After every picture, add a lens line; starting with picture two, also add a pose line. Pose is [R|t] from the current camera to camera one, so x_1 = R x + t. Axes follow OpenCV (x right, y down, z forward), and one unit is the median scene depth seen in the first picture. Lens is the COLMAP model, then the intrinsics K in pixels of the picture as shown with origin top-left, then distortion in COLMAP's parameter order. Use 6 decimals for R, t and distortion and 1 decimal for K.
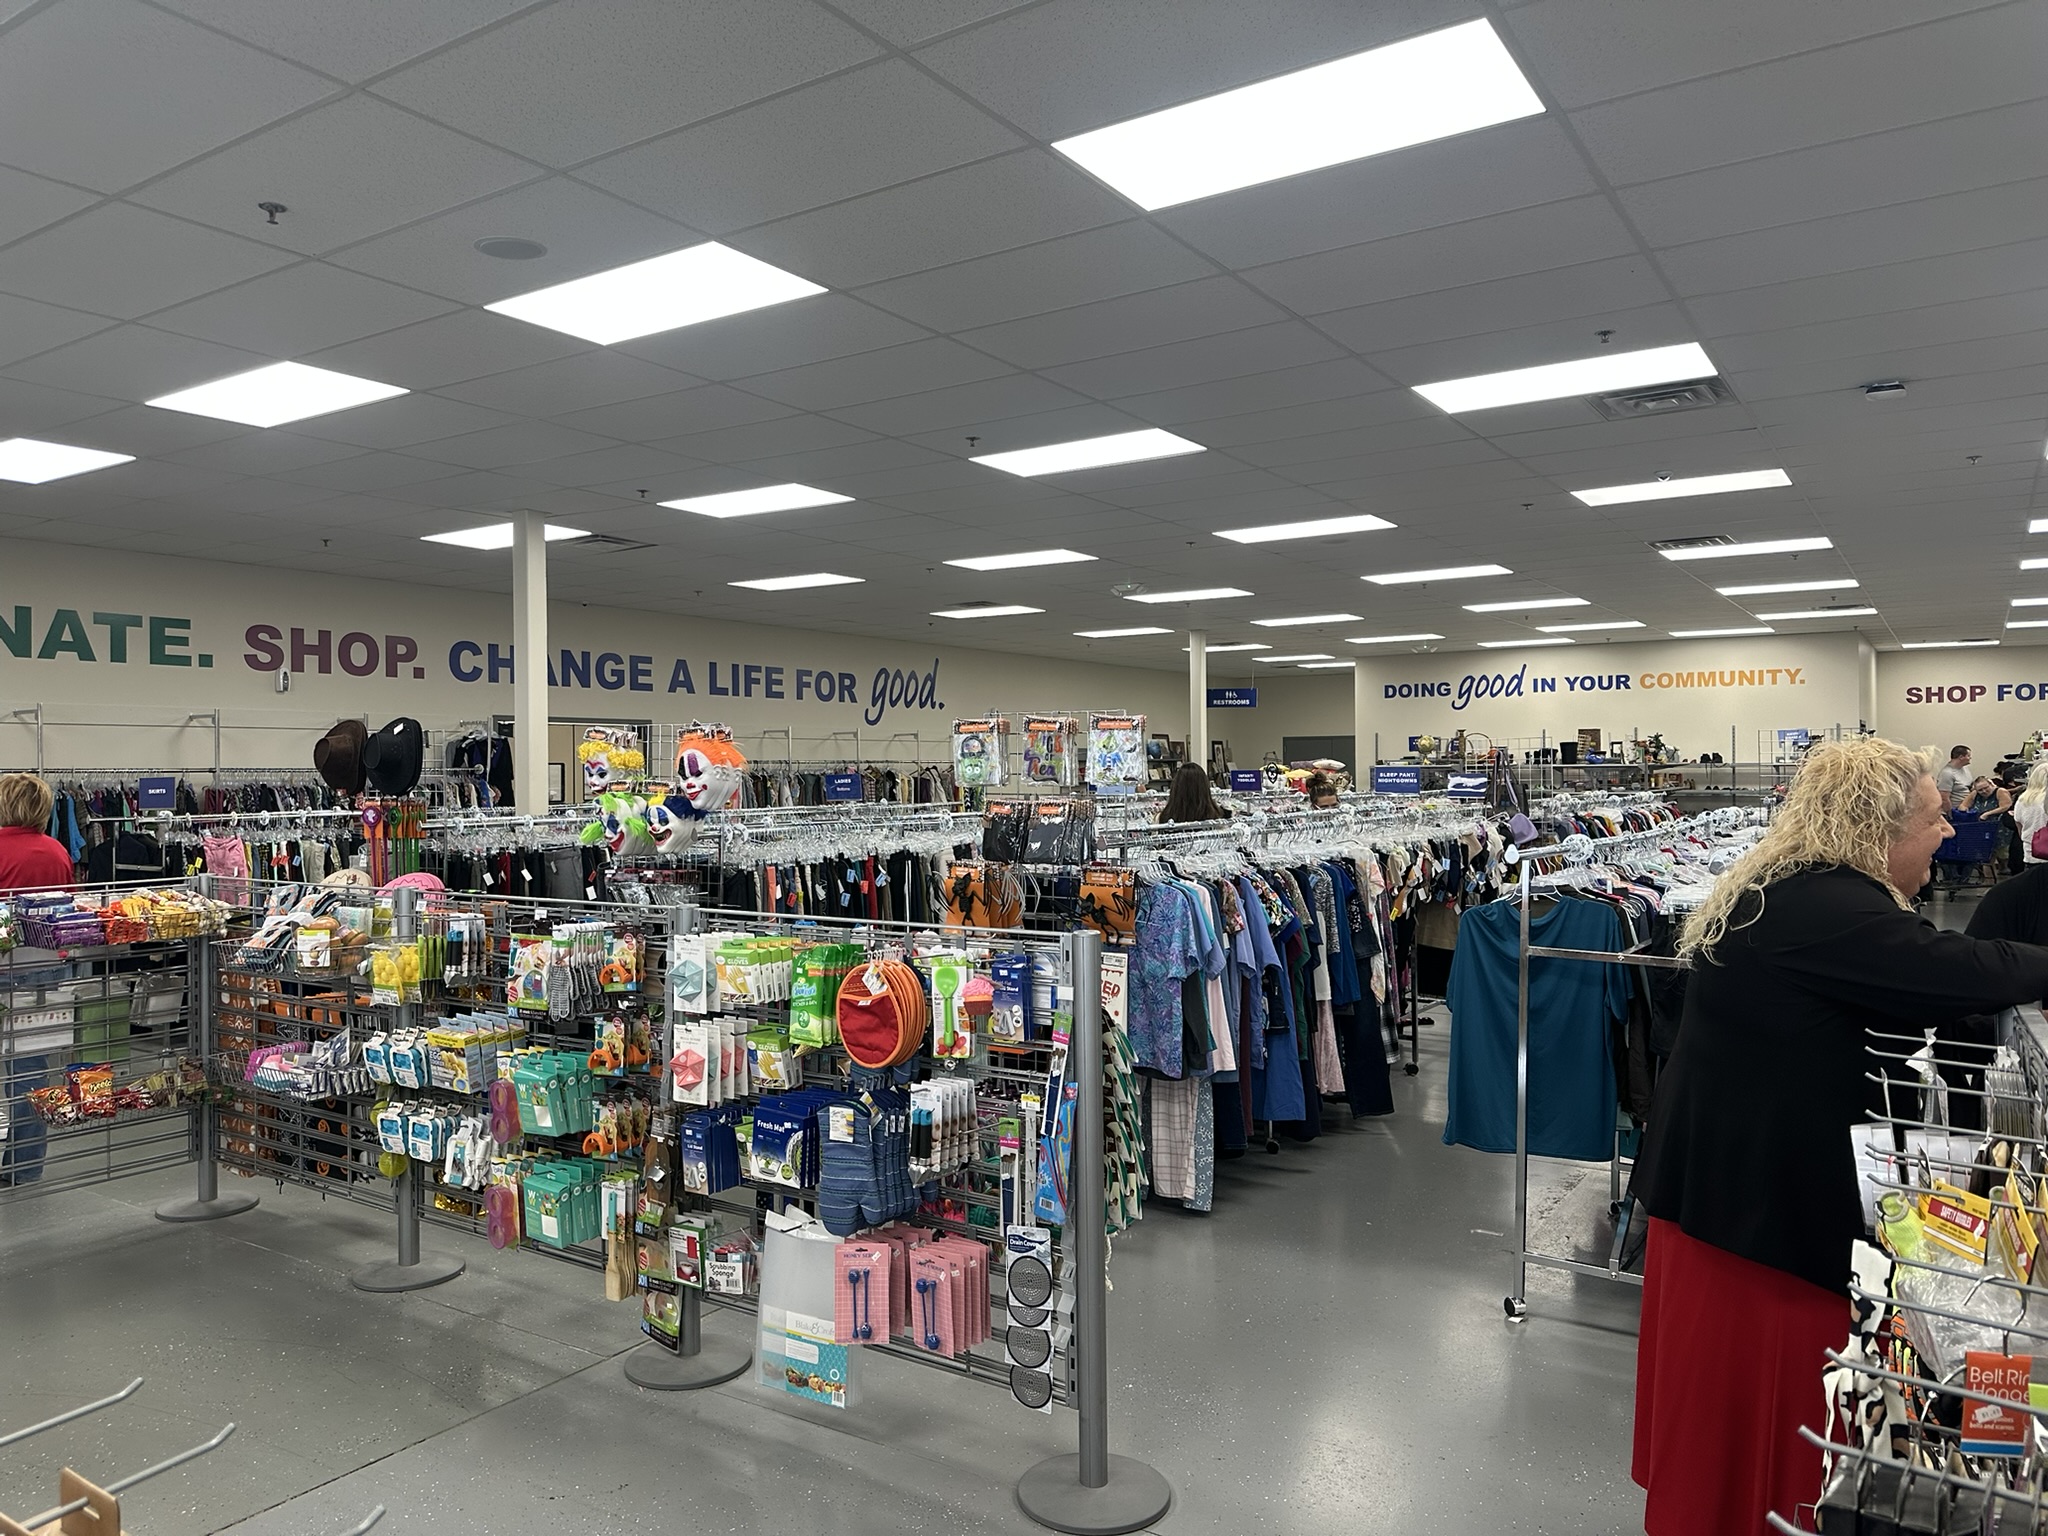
lens RADIAL K [[1451.5, 0, 1030.9], [0, 1451.5, 772.6], [0, 0, 1]] dist [0.068086, -0.086770]
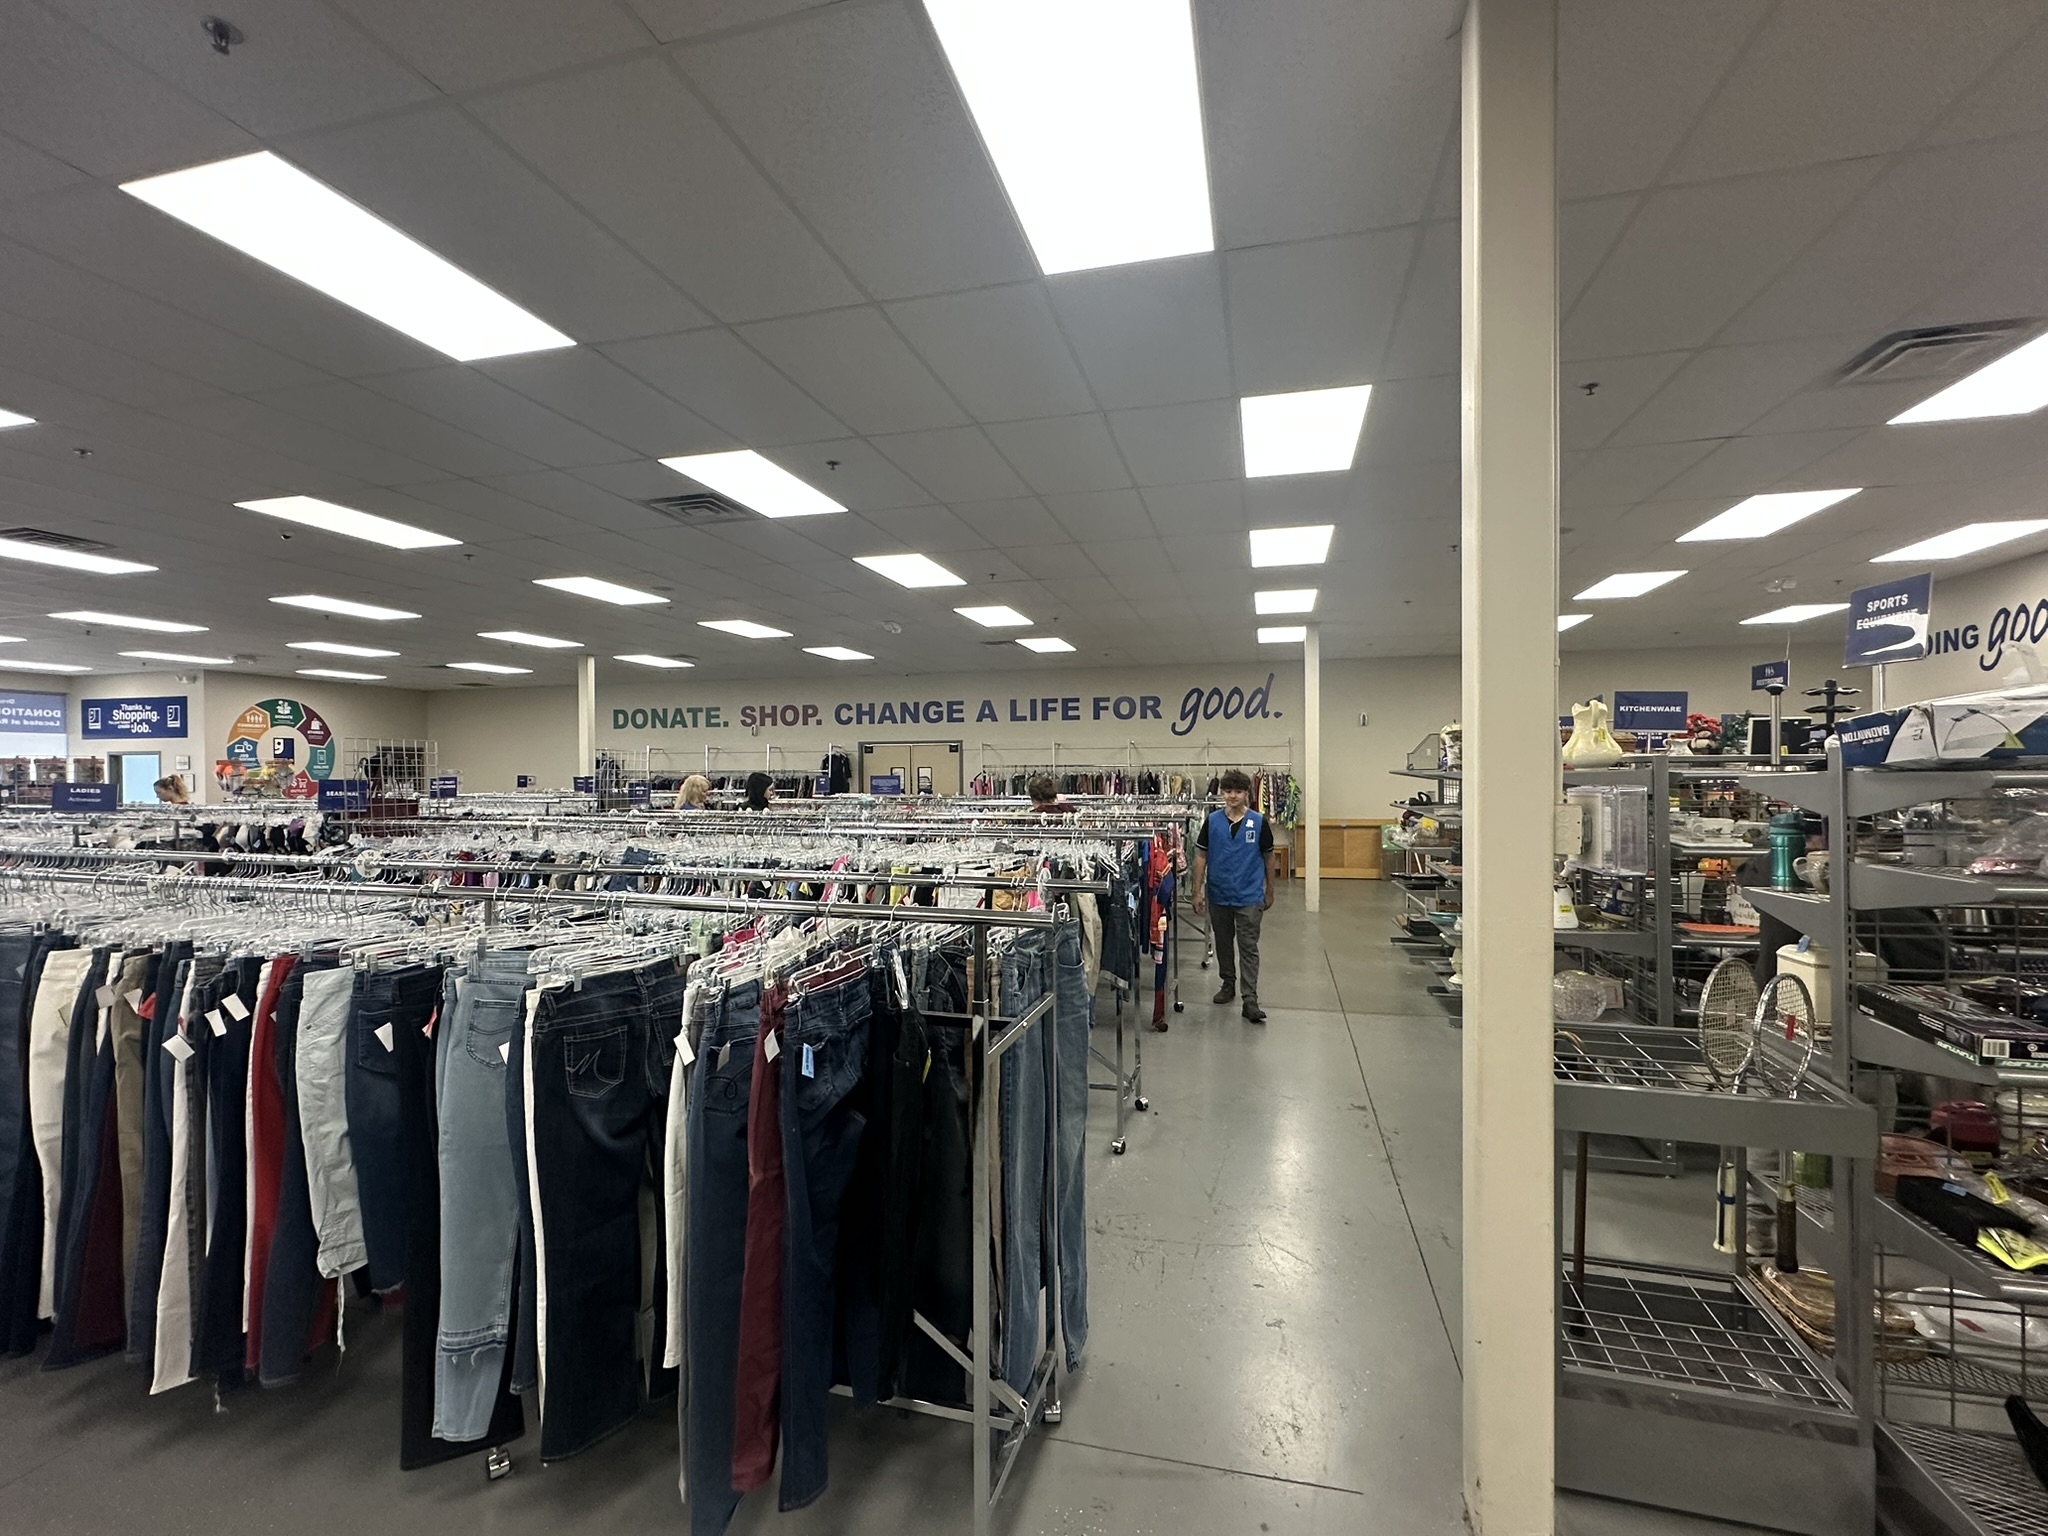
lens RADIAL K [[840.0, 0, 1022.8], [0, 840.0, 763.6], [0, 0, 1]] dist [-0.011212, -0.000060]
pose [[0.321387, 0.002973, -0.946943, 1.408343], [0.001564, 0.999992, 0.003671, -0.031964], [0.946947, -0.002661, 0.321380, 1.727955]]
